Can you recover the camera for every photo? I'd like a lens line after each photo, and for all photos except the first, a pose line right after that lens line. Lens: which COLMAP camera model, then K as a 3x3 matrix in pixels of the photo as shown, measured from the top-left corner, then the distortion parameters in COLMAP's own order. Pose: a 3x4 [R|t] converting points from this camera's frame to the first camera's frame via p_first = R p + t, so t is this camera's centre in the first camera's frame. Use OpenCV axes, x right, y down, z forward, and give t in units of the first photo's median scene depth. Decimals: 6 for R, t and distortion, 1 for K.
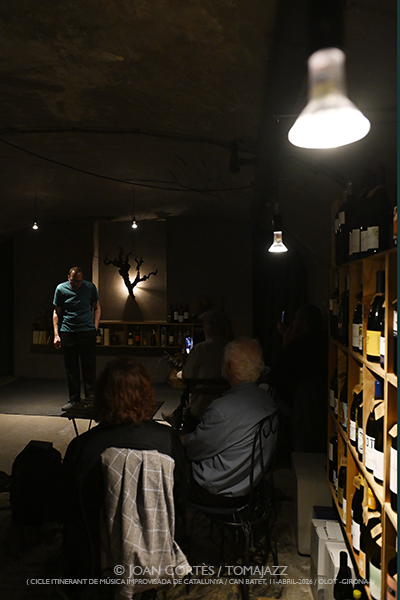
lens RADIAL K [[435.5, 0, 181.8], [0, 435.5, 286.0], [0, 0, 1]] dist [0.011974, 0.000680]
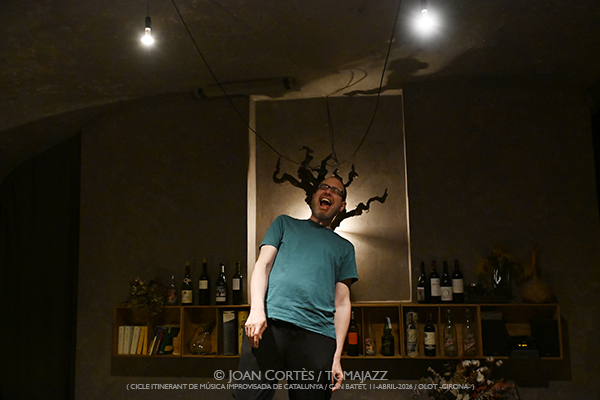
lens RADIAL K [[576.2, 0, 308.2], [0, 576.2, 190.7], [0, 0, 1]] dist [-0.007911, 0.000000]
pose [[0.999138, -0.005611, 0.041126, -0.172217], [0.011268, 0.990277, -0.138652, 0.050271], [-0.039948, 0.138996, 0.989487, 0.386663]]
